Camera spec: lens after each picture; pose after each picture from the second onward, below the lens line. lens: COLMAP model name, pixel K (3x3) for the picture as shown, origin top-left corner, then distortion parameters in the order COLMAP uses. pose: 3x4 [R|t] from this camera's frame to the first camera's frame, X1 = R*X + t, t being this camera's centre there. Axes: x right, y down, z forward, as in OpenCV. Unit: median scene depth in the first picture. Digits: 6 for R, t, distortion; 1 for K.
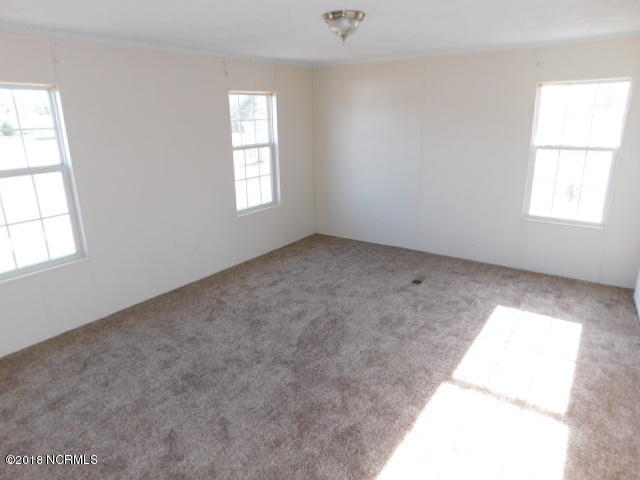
lens RADIAL K [[425.8, 0, 322.6], [0, 425.8, 240.9], [0, 0, 1]] dist [-0.033778, 0.028543]
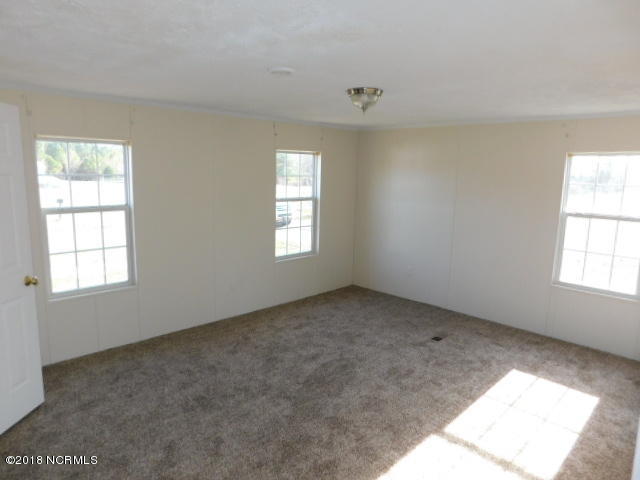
lens RADIAL K [[425.8, 0, 319.5], [0, 425.8, 240.2], [0, 0, 1]] dist [-0.033778, 0.028543]
pose [[0.985295, 0.067492, -0.156968, 0.111959], [-0.087116, 0.988737, -0.121697, 0.015003], [0.146987, 0.133582, 0.980077, -0.077268]]
